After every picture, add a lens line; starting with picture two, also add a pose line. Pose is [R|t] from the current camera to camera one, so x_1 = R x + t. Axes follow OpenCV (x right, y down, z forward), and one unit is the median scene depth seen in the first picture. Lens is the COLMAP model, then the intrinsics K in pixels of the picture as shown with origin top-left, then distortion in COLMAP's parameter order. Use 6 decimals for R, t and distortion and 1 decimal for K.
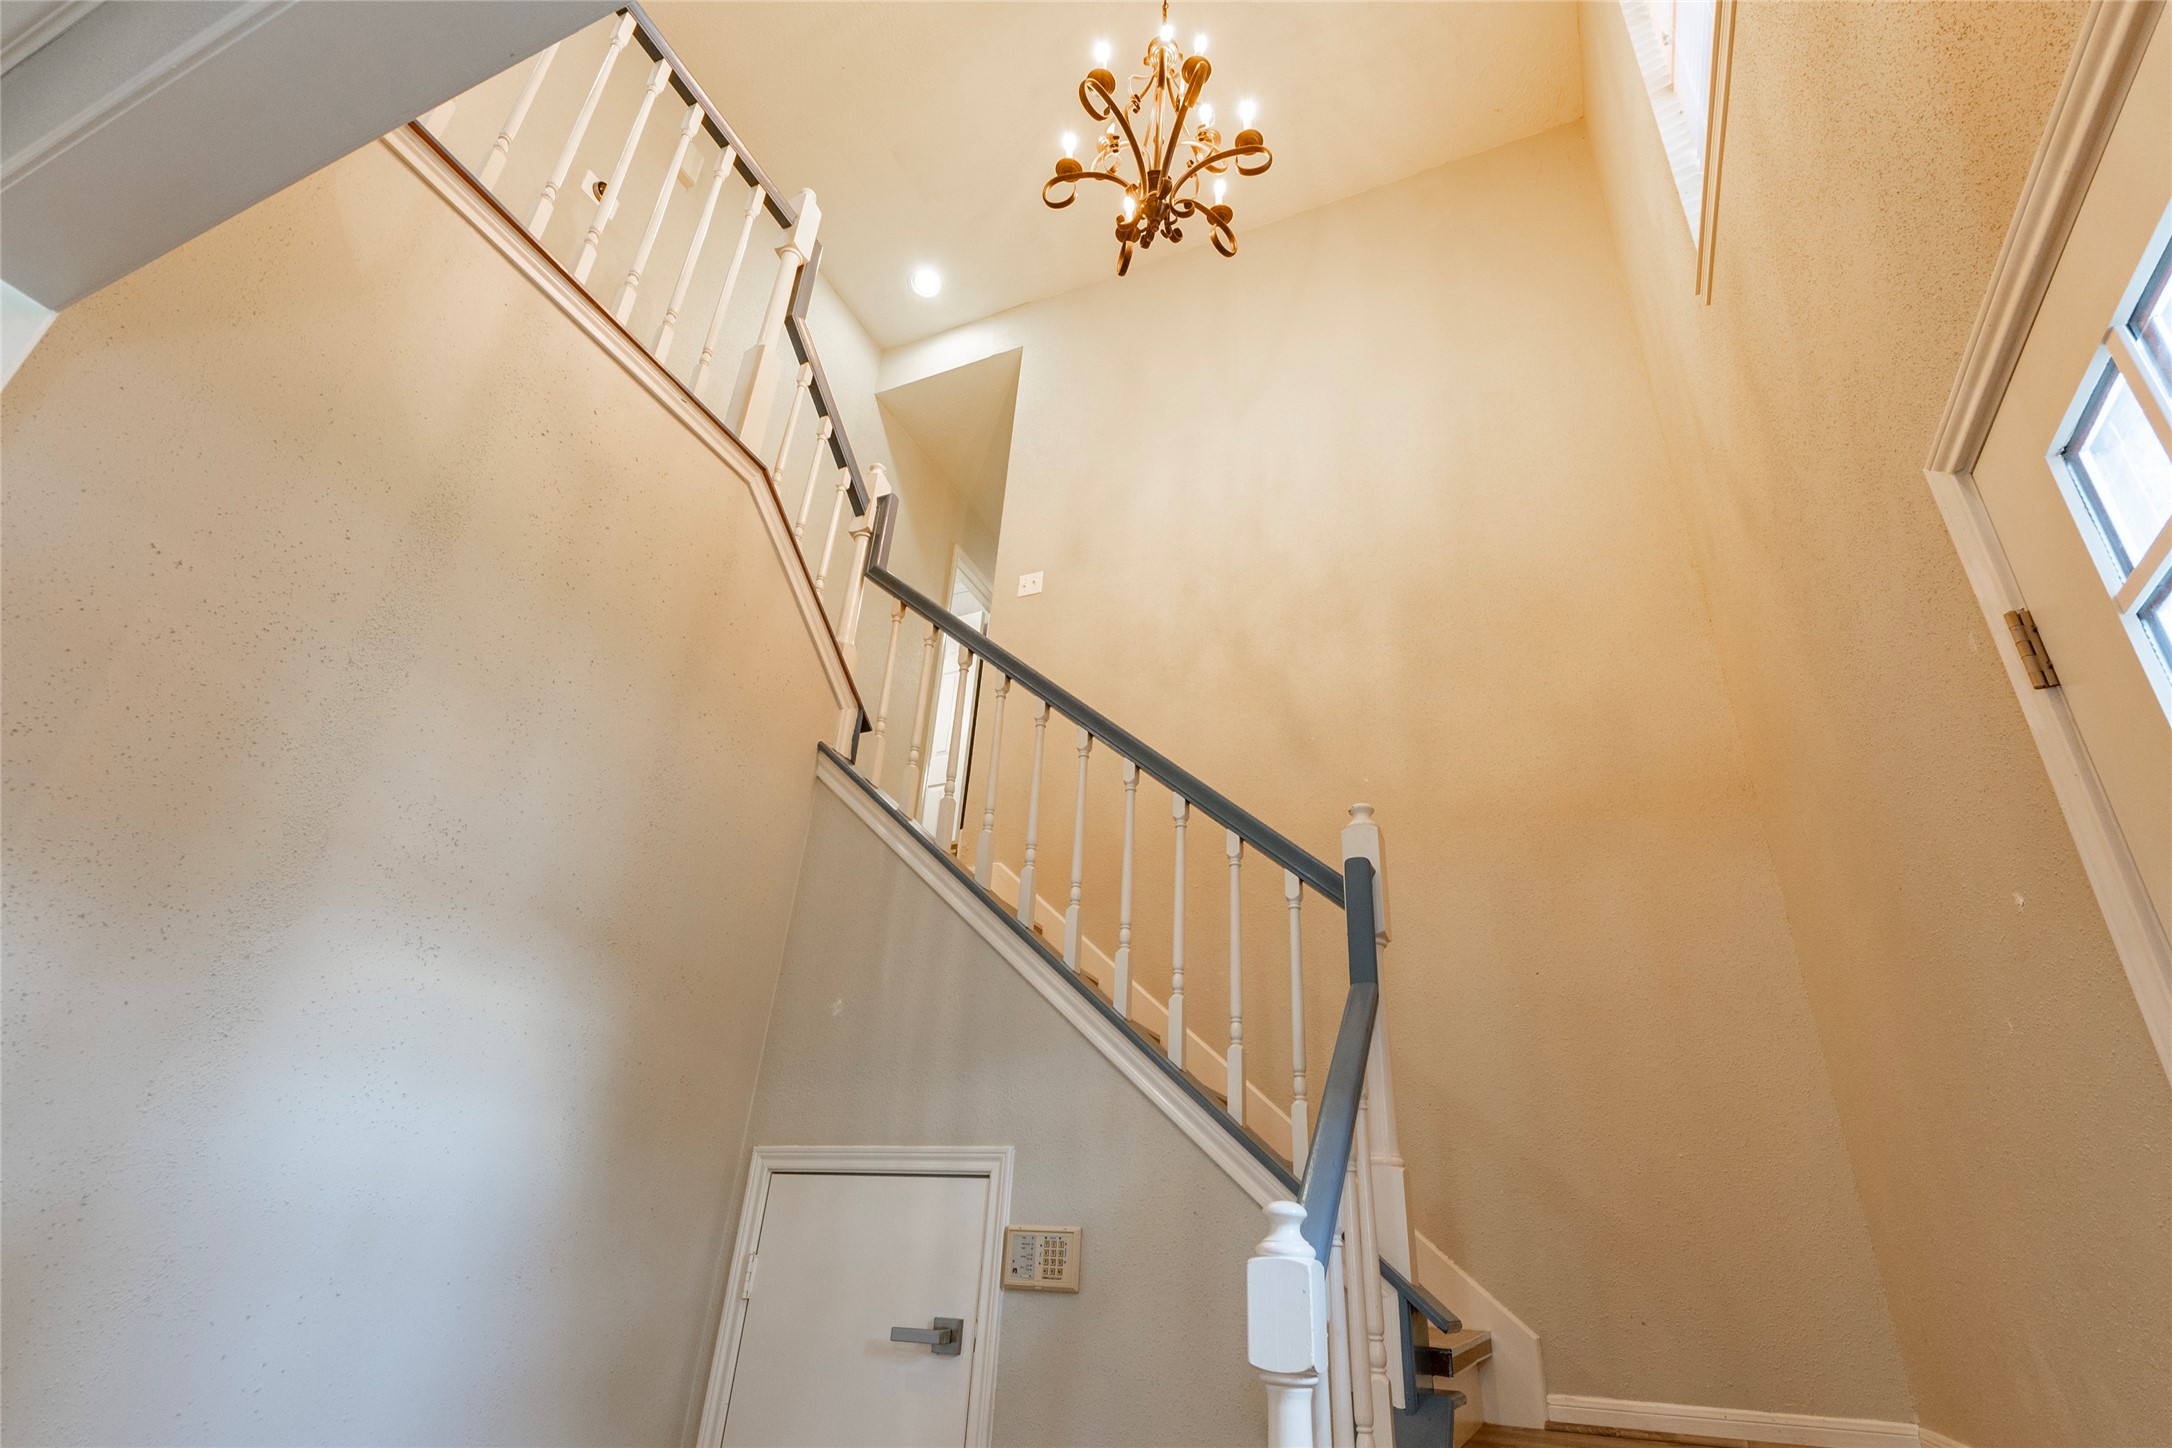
lens RADIAL K [[1050.7, 0, 1099.1], [0, 1050.7, 725.2], [0, 0, 1]] dist [0.001191, -0.000473]
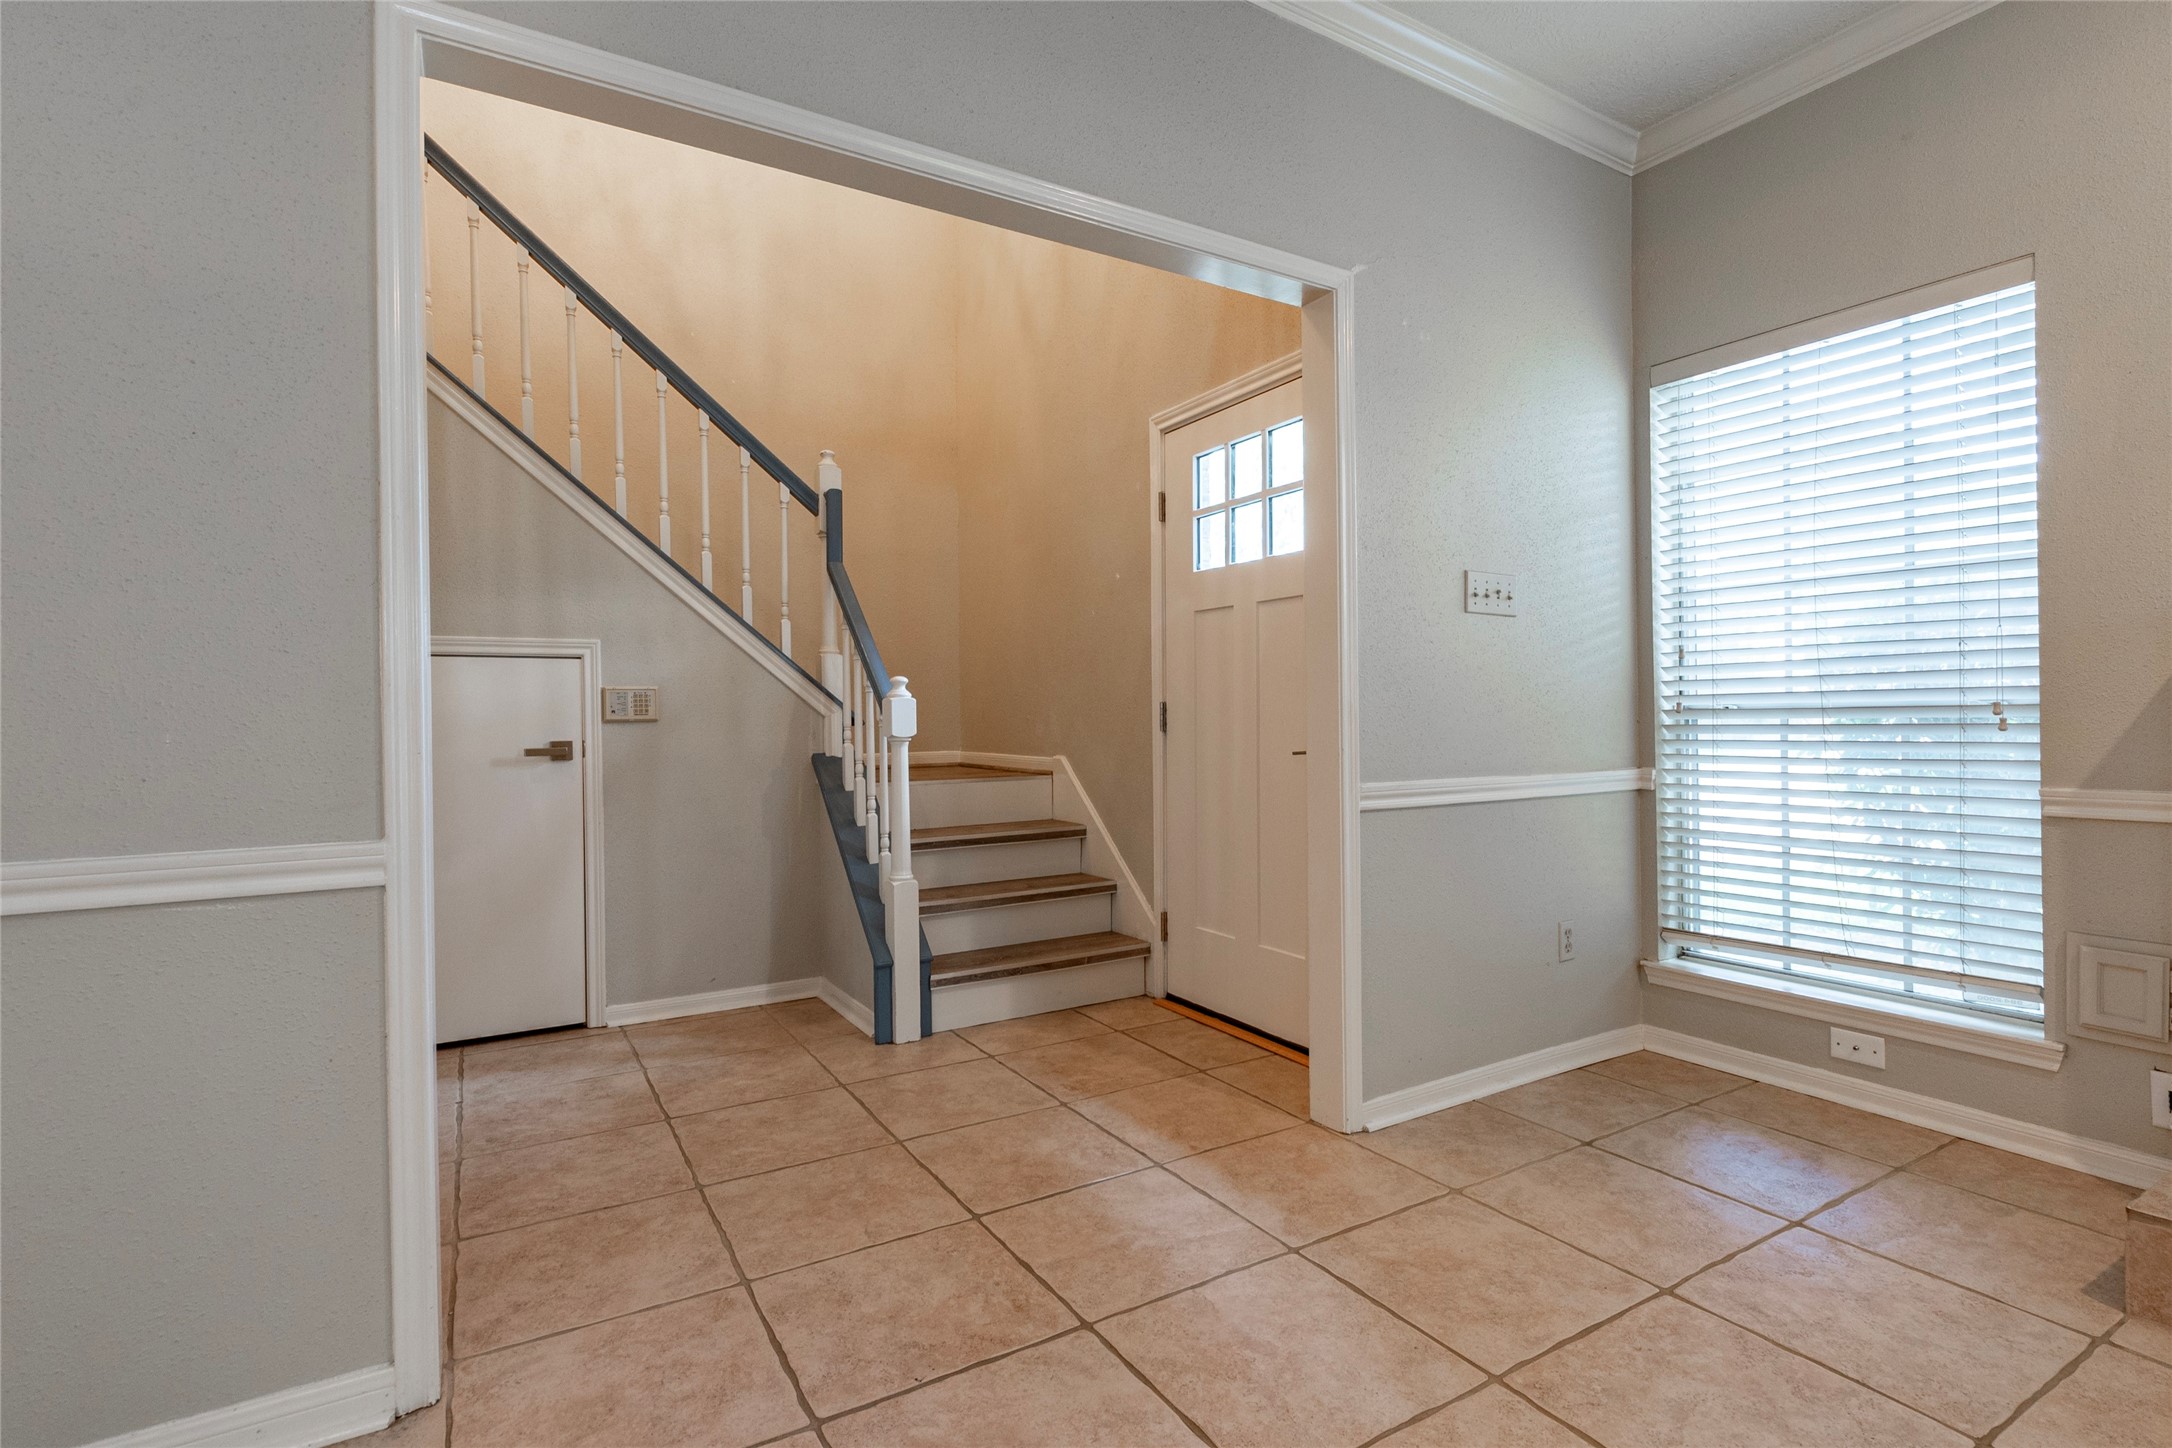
lens RADIAL K [[1050.7, 0, 1093.6], [0, 1050.7, 717.7], [0, 0, 1]] dist [0.001191, -0.000473]
pose [[0.582958, -0.051127, 0.810892, -0.941204], [-0.341896, 0.889923, 0.301902, -0.209505], [-0.737067, -0.453237, 0.501307, -0.352263]]
